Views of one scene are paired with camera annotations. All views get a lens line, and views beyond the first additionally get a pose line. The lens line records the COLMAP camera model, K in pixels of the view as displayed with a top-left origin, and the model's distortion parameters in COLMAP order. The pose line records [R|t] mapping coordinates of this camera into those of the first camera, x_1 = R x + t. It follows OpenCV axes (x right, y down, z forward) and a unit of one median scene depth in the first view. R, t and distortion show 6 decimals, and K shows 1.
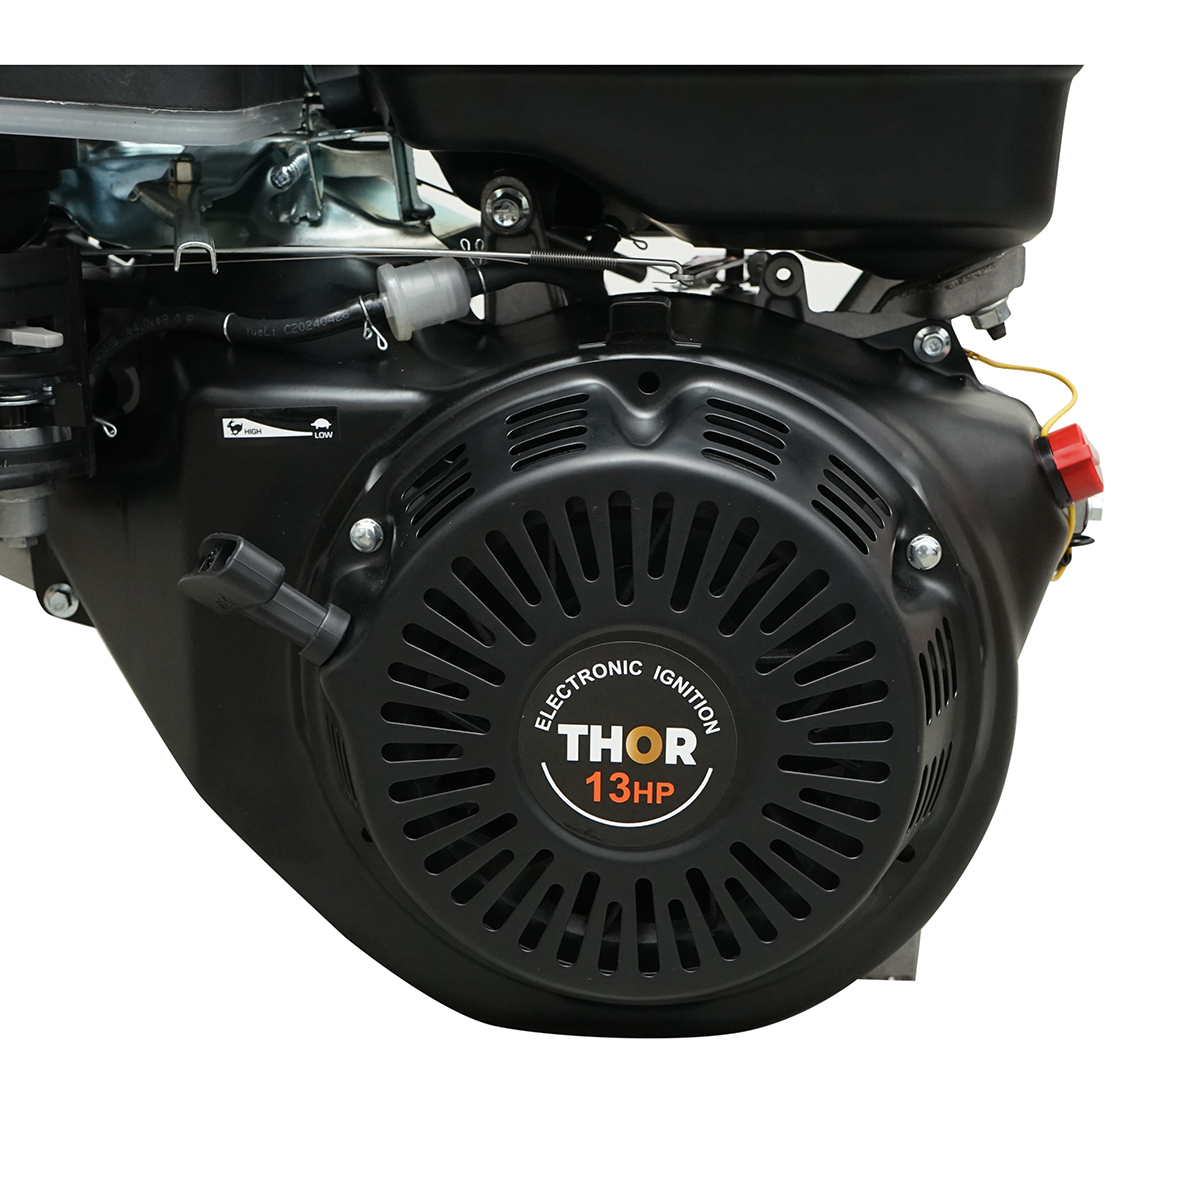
lens RADIAL K [[1989.2, 0, 600.0], [0, 1989.2, 600.0], [0, 0, 1]] dist [-0.021486, -0.062990]
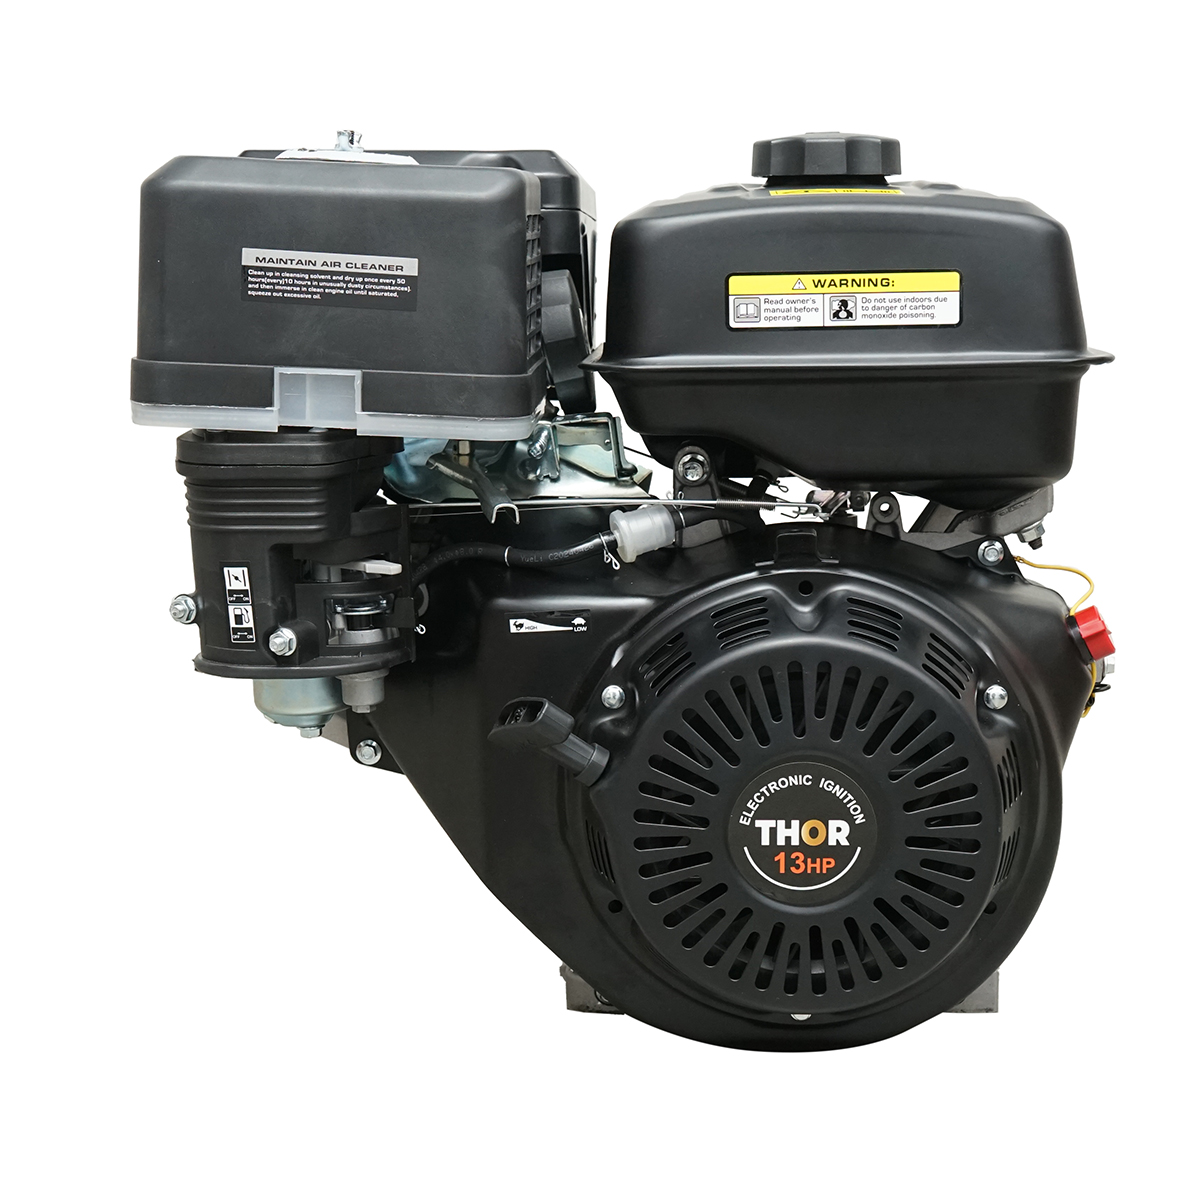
lens RADIAL K [[2131.6, 0, 600.0], [0, 2131.6, 600.0], [0, 0, 1]] dist [-0.025995, -0.077430]
pose [[0.999540, -0.027610, 0.012552, -0.145769], [0.028591, 0.995870, -0.086175, 0.031339], [-0.010120, 0.086494, 0.996201, -0.566222]]
